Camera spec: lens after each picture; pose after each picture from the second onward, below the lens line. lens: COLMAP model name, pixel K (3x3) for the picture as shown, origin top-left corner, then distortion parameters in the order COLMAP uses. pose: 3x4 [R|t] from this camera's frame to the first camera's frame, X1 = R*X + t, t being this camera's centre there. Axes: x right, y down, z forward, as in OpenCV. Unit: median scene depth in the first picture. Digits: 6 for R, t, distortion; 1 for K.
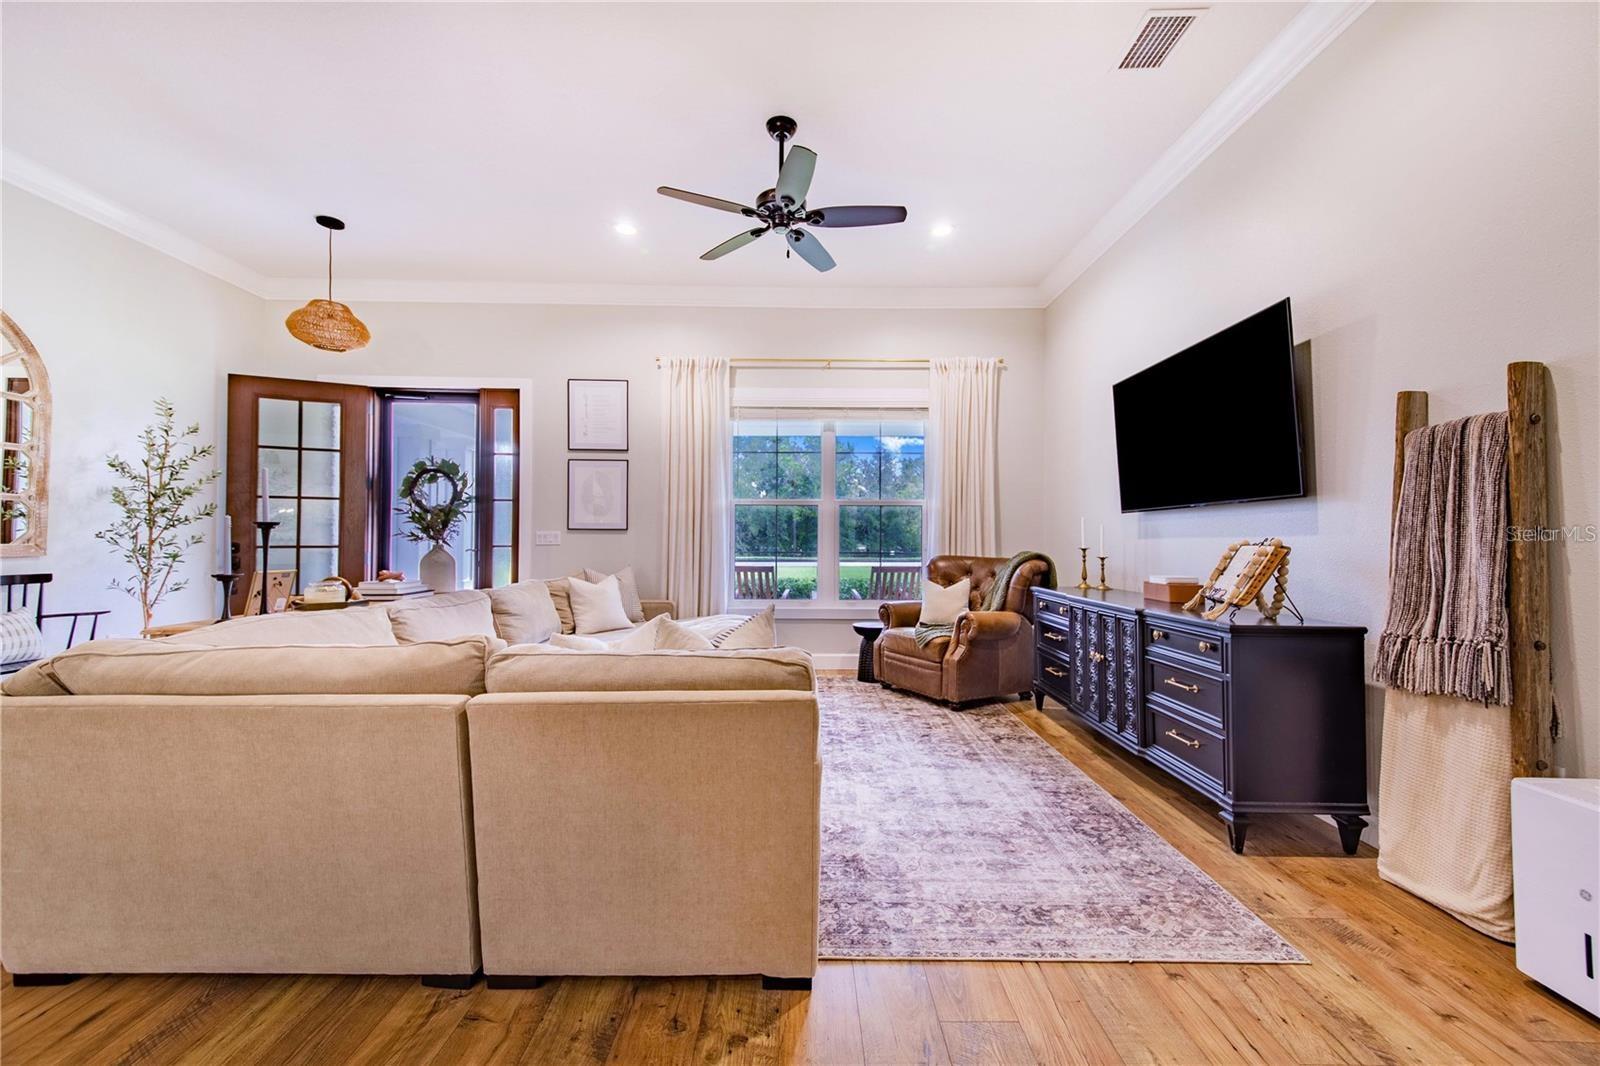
lens RADIAL K [[628.4, 0, 824.9], [0, 628.4, 533.7], [0, 0, 1]] dist [0.026812, -0.007627]
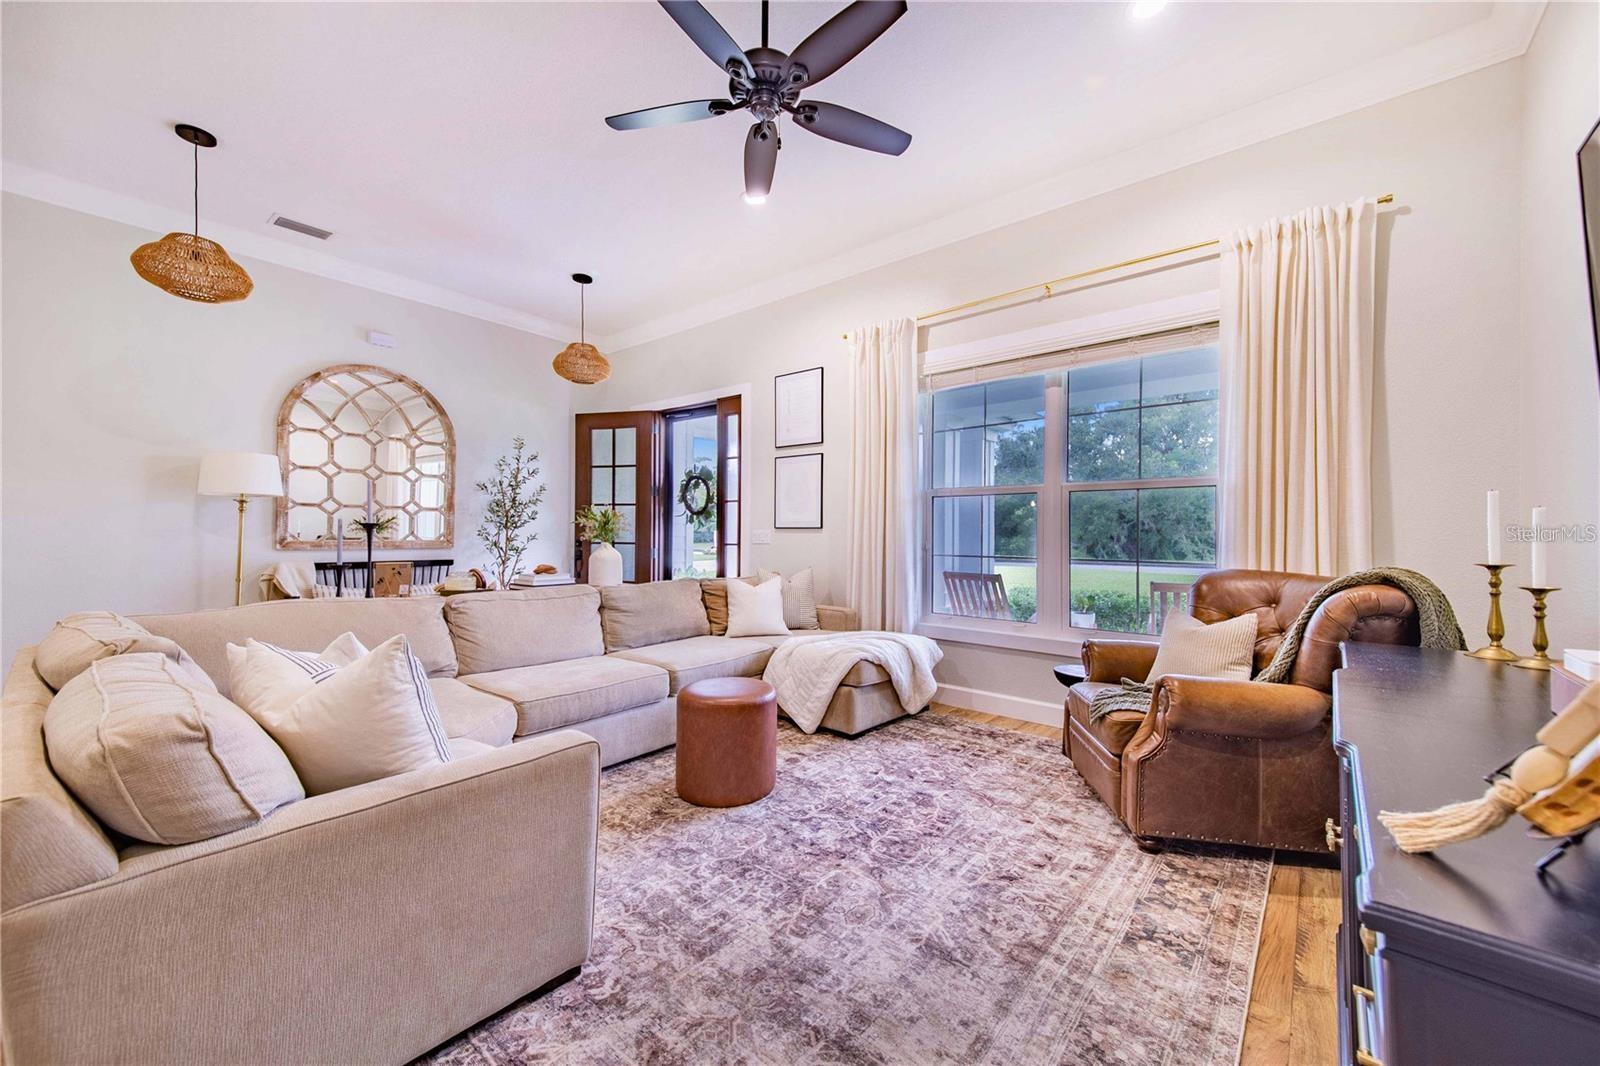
lens RADIAL K [[628.4, 0, 804.4], [0, 628.4, 534.7], [0, 0, 1]] dist [0.026812, -0.007627]
pose [[0.754747, 0.000027, -0.656016, 0.290836], [0.000923, 0.999999, 0.001104, 0.001556], [0.656016, -0.001439, 0.754746, 0.314515]]
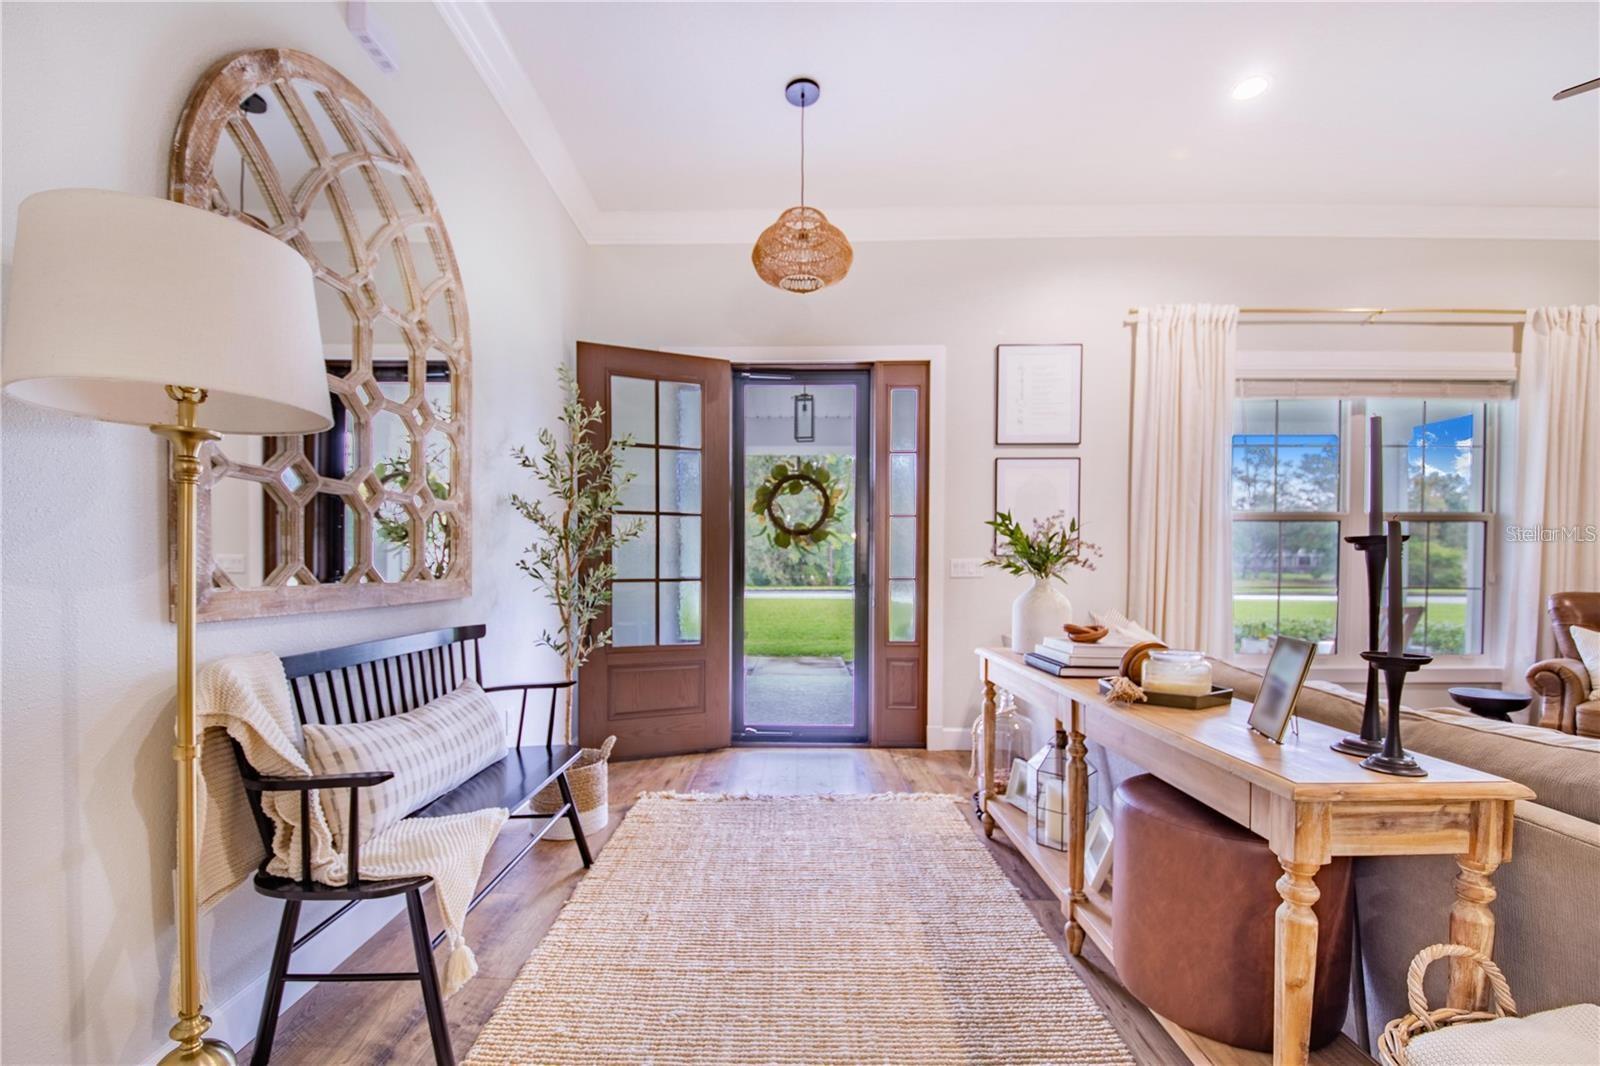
lens RADIAL K [[628.4, 0, 769.2], [0, 628.4, 580.5], [0, 0, 1]] dist [0.026812, -0.007627]
pose [[0.998708, 0.000077, -0.050820, -0.680154], [0.001310, 0.999628, 0.027254, 0.001187], [0.050803, -0.027285, 0.998336, 0.289934]]
